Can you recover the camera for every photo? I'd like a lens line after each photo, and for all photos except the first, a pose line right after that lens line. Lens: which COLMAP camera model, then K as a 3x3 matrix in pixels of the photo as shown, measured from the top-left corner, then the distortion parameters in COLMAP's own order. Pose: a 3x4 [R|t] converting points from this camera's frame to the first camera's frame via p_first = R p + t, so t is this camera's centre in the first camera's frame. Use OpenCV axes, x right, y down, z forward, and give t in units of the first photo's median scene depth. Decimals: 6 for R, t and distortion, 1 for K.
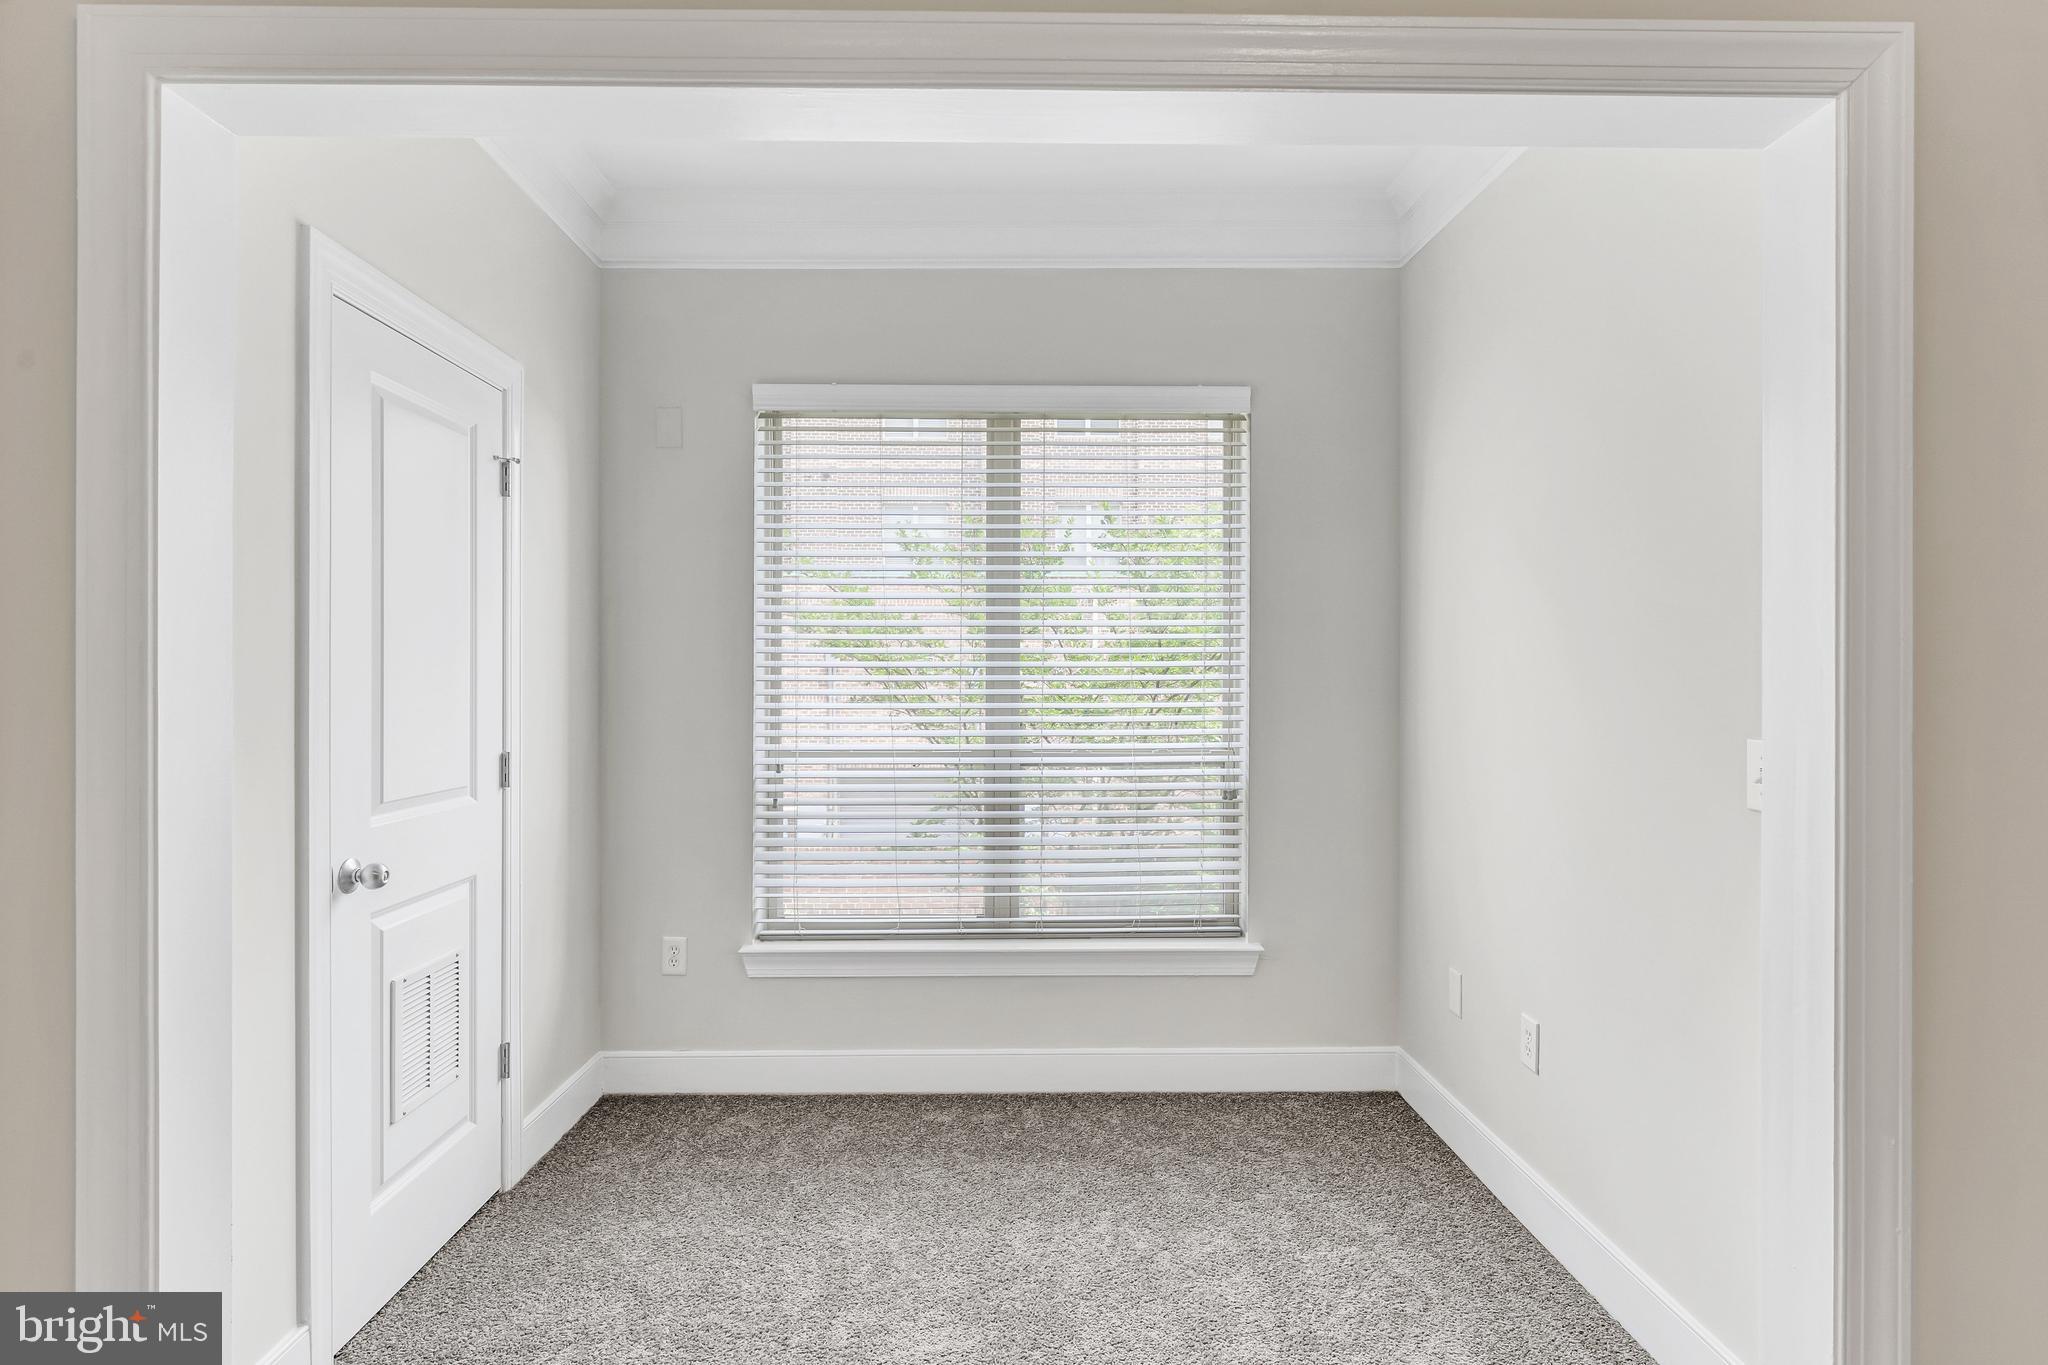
lens RADIAL K [[1097.0, 0, 1024.9], [0, 1097.0, 683.2], [0, 0, 1]] dist [-0.003723, 0.000825]
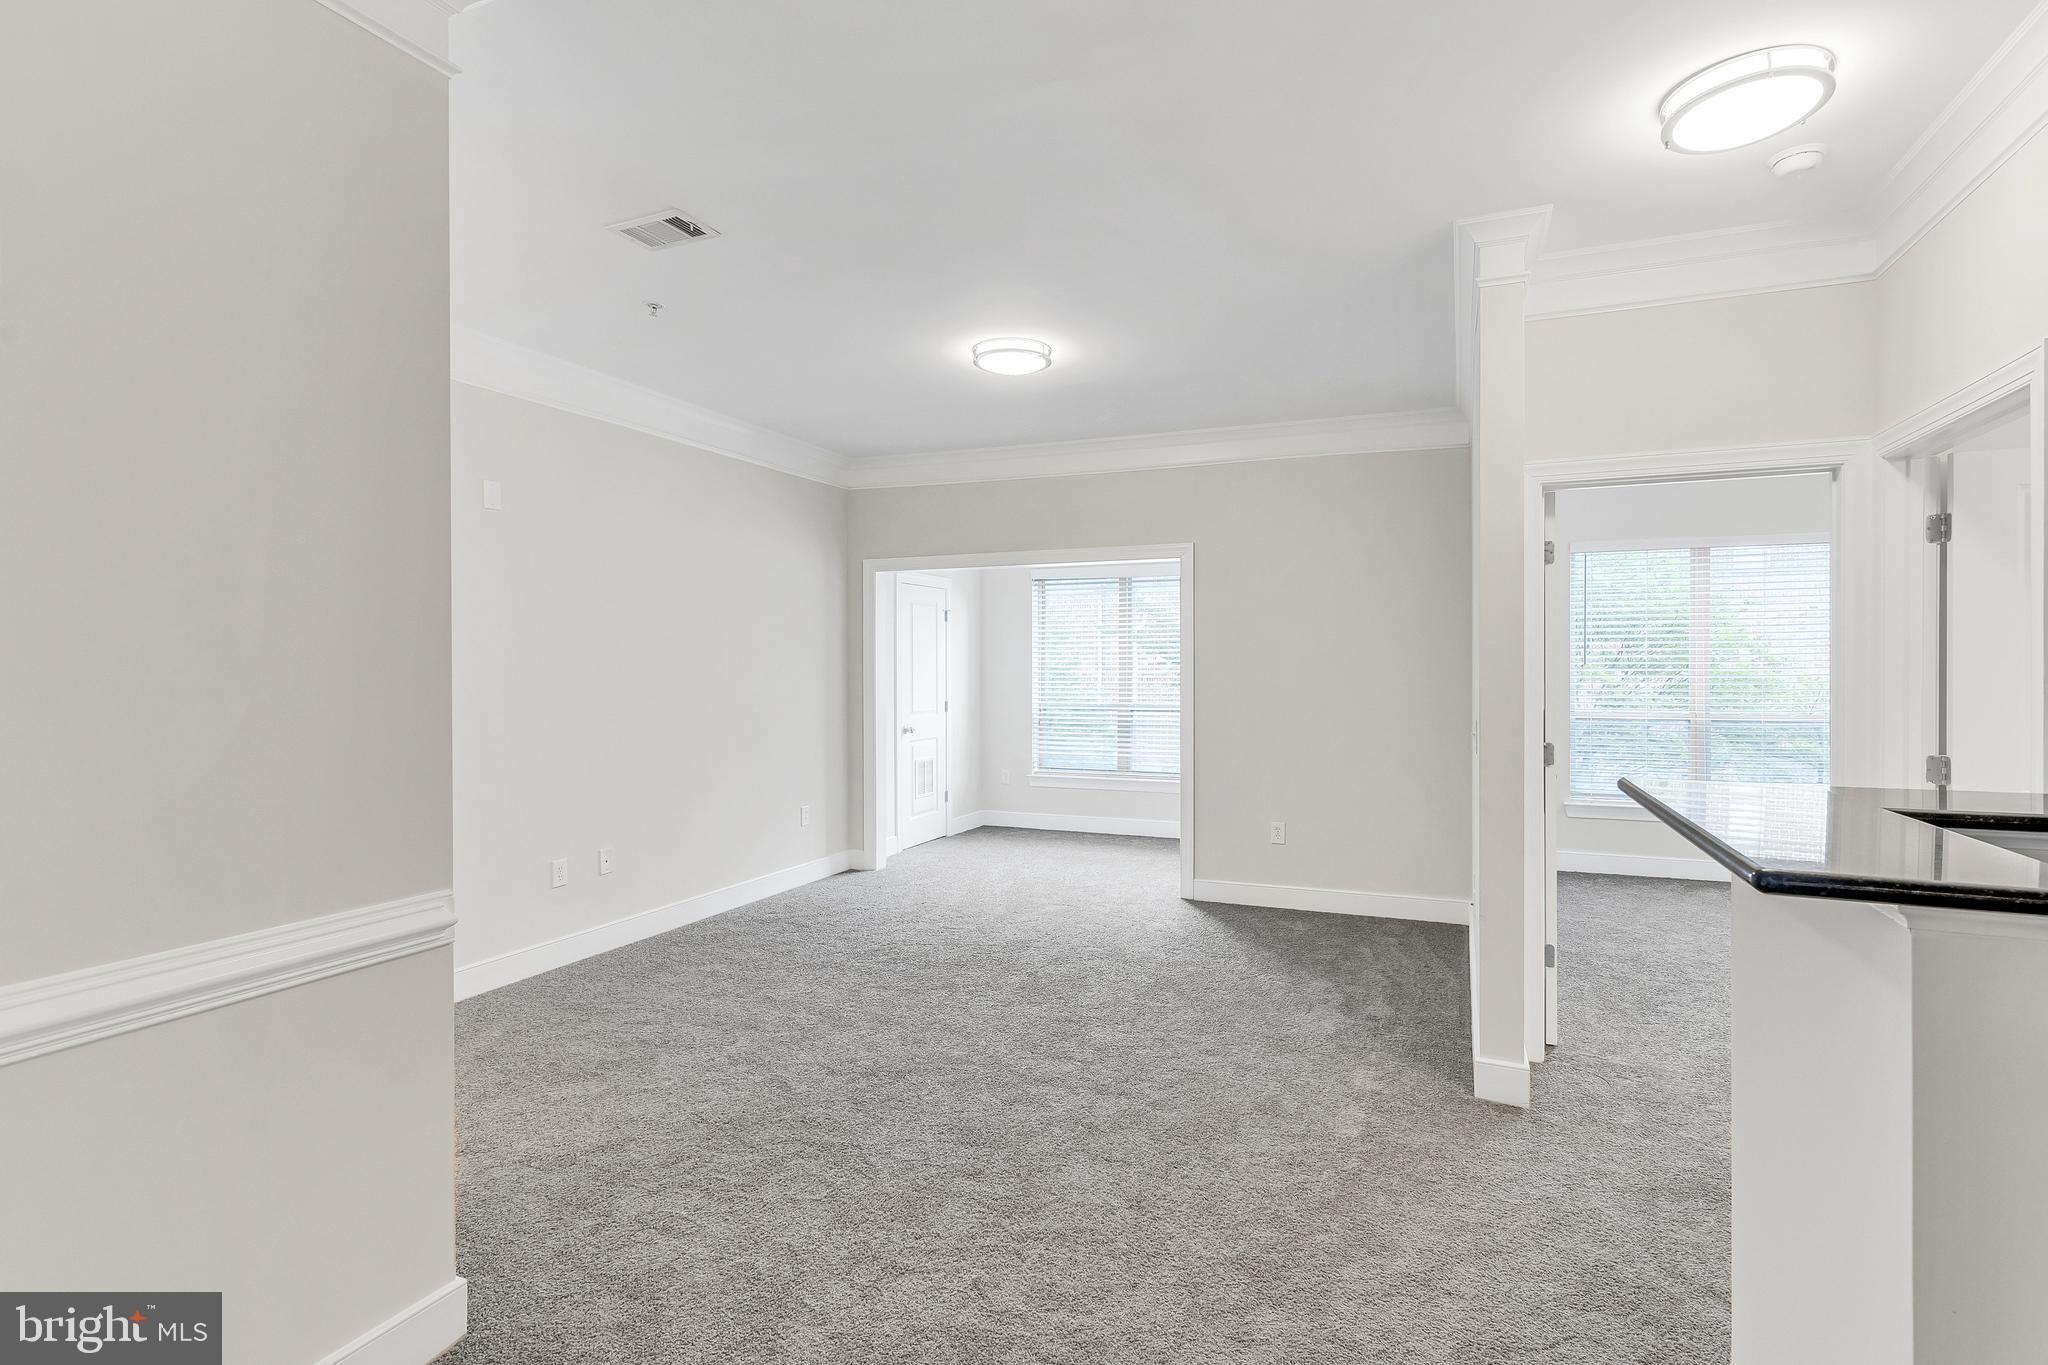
lens RADIAL K [[1005.4, 0, 1029.6], [0, 1005.4, 672.6], [0, 0, 1]] dist [0.006956, -0.000881]
pose [[0.911711, -0.000307, -0.410831, 1.015226], [0.002792, 0.999981, 0.005448, -0.037170], [0.410822, -0.006114, 0.911695, -1.681747]]
